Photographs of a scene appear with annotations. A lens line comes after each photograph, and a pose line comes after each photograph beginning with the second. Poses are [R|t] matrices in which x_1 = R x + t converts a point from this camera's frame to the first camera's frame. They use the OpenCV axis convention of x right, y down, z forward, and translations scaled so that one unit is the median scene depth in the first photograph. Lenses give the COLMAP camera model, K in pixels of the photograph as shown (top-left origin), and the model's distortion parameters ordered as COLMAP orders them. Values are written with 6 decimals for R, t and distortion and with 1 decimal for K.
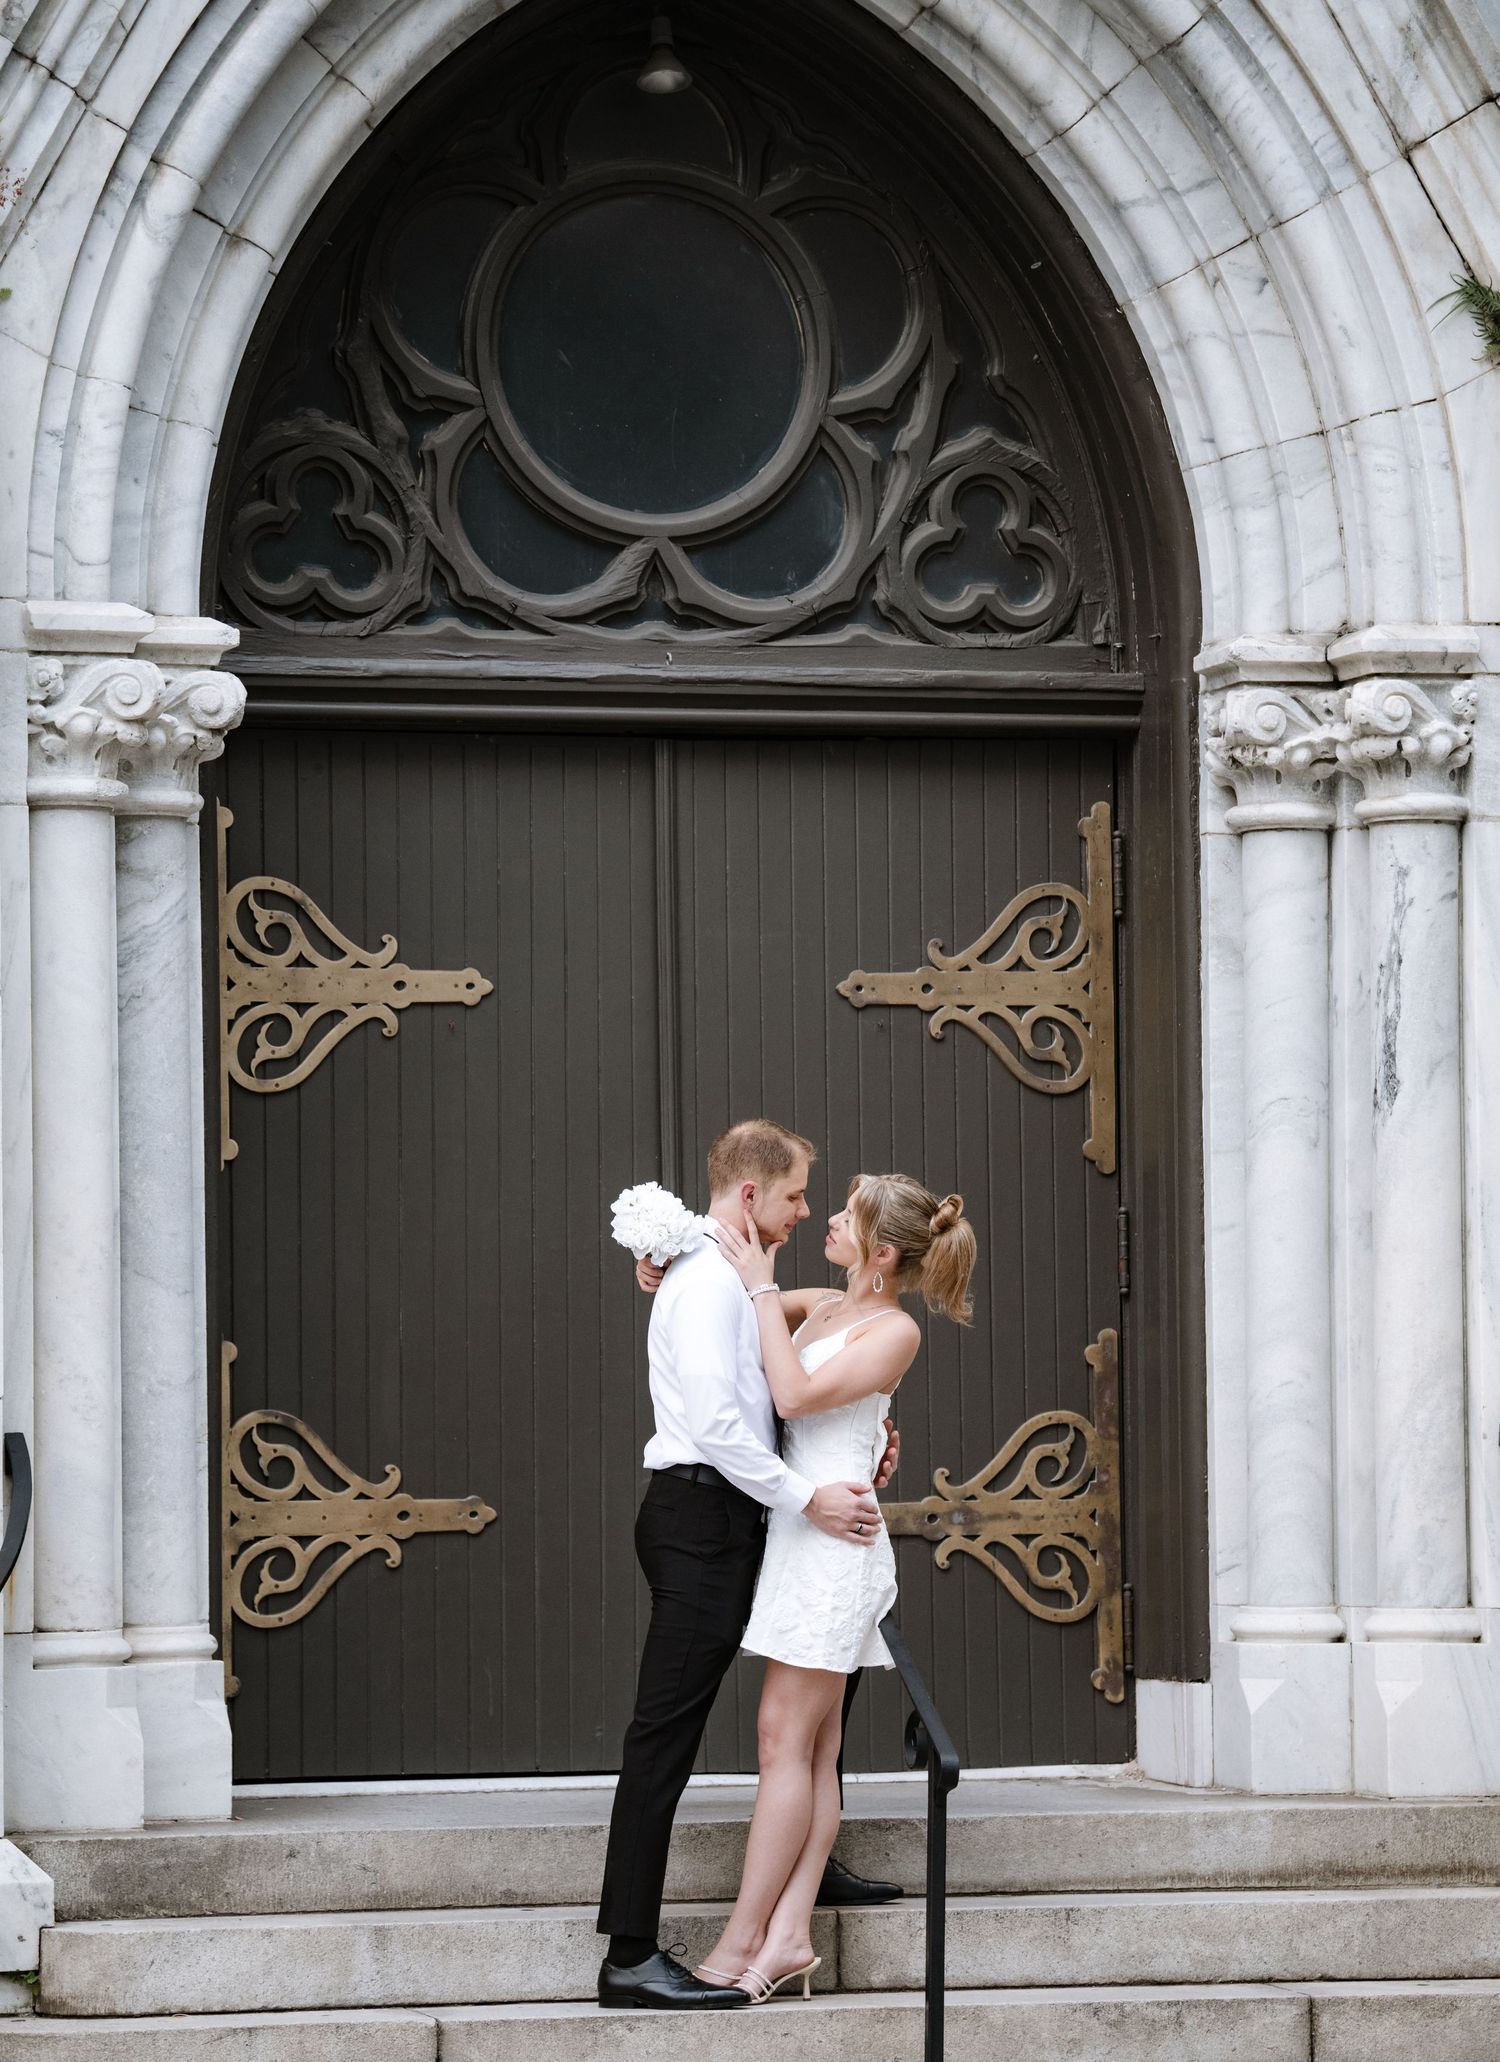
lens RADIAL K [[8076.1, 0, 760.6], [0, 8076.1, 1194.8], [0, 0, 1]] dist [0.909901, -3.250787]
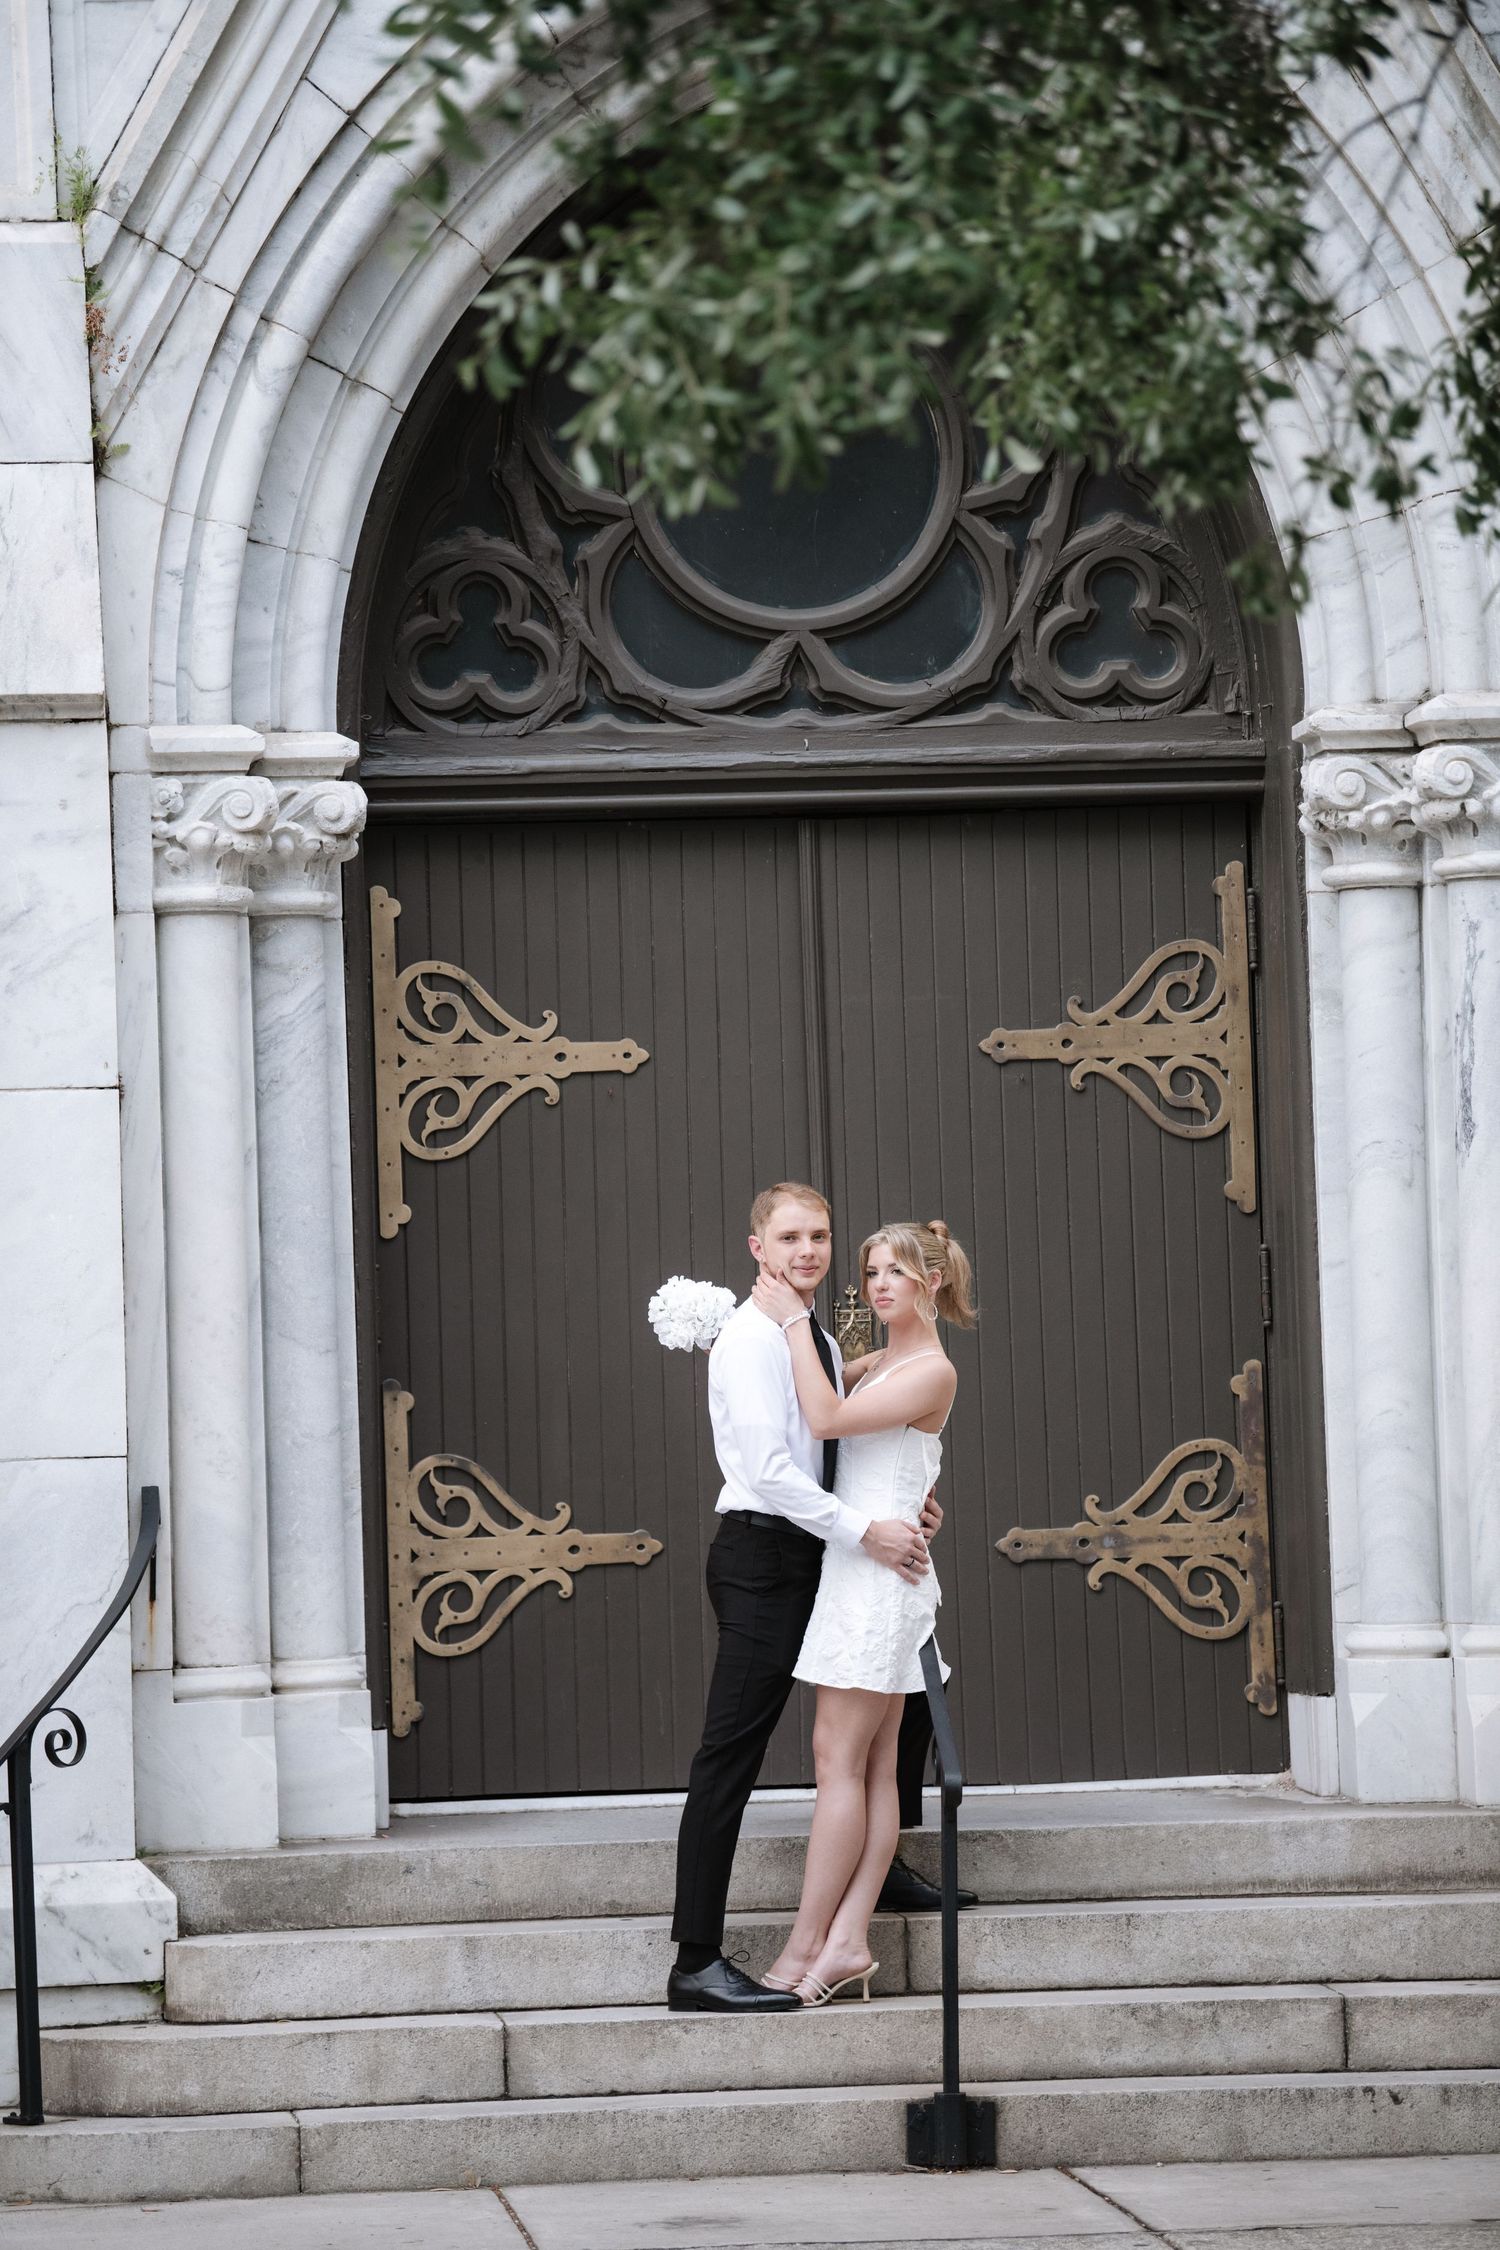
lens RADIAL K [[8601.8, 0, 730.9], [0, 8601.8, 1124.8], [0, 0, 1]] dist [1.252859, -4.079618]
pose [[0.984952, -0.025809, -0.170888, 0.174425], [0.026064, 0.999660, -0.000752, -0.015462], [0.170850, -0.003714, 0.985290, -0.126656]]
